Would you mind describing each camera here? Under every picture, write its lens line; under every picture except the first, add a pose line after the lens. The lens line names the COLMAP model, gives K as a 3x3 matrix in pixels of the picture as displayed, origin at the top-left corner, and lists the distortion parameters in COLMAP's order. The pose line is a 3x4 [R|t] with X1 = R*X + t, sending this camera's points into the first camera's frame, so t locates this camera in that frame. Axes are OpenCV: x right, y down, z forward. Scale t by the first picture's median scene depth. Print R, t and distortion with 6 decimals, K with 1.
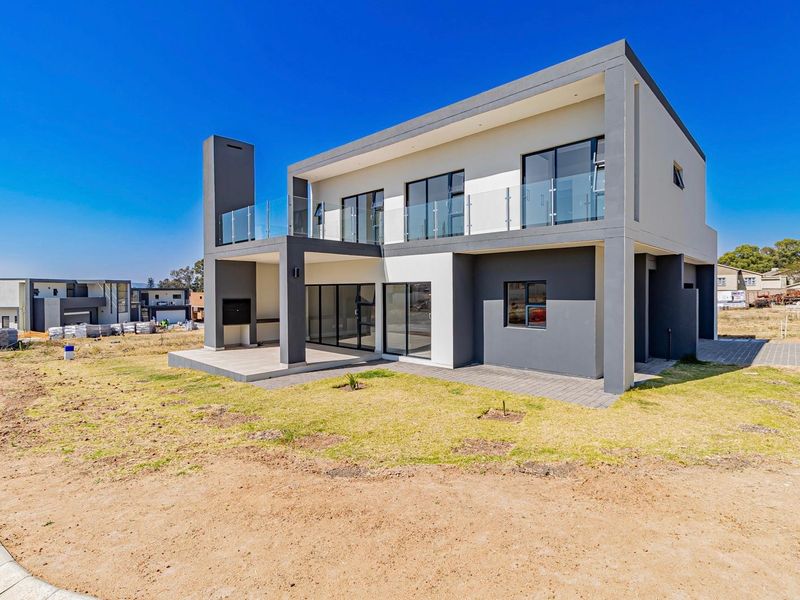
lens RADIAL K [[414.6, 0, 405.9], [0, 414.6, 296.9], [0, 0, 1]] dist [-0.000337, 0.000493]
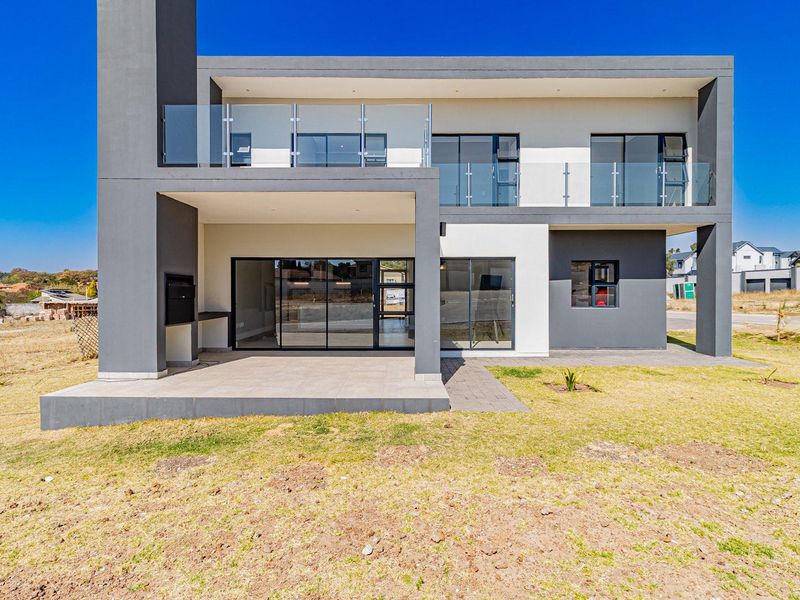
lens RADIAL K [[412.6, 0, 399.8], [0, 412.6, 288.3], [0, 0, 1]] dist [0.020218, 0.000034]
pose [[0.742289, -0.008713, 0.670024, -0.668453], [0.004542, 0.999958, 0.007972, 0.021804], [-0.670065, -0.002874, 0.742297, 0.502590]]
